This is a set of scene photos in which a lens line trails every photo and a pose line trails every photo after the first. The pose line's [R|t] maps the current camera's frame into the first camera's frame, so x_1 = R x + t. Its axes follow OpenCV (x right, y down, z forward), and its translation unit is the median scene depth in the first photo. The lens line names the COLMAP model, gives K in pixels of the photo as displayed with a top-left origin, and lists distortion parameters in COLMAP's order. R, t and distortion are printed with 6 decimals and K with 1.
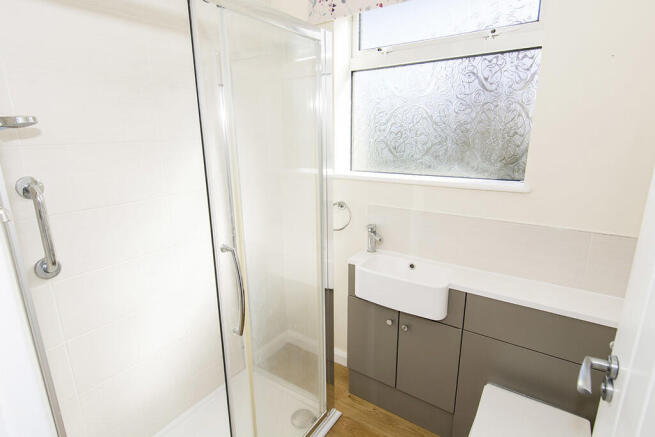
lens RADIAL K [[340.3, 0, 327.5], [0, 340.3, 218.5], [0, 0, 1]] dist [-0.001408, -0.000787]
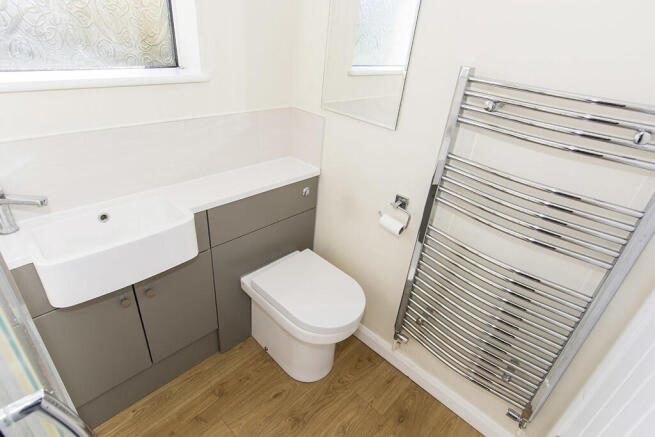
lens RADIAL K [[340.3, 0, 327.5], [0, 340.3, 218.5], [0, 0, 1]] dist [-0.001408, -0.000787]
pose [[0.180142, -0.470379, 0.863882, -0.263643], [0.167766, 0.880074, 0.444212, -0.085277], [-0.969228, 0.064908, 0.237452, 0.425163]]
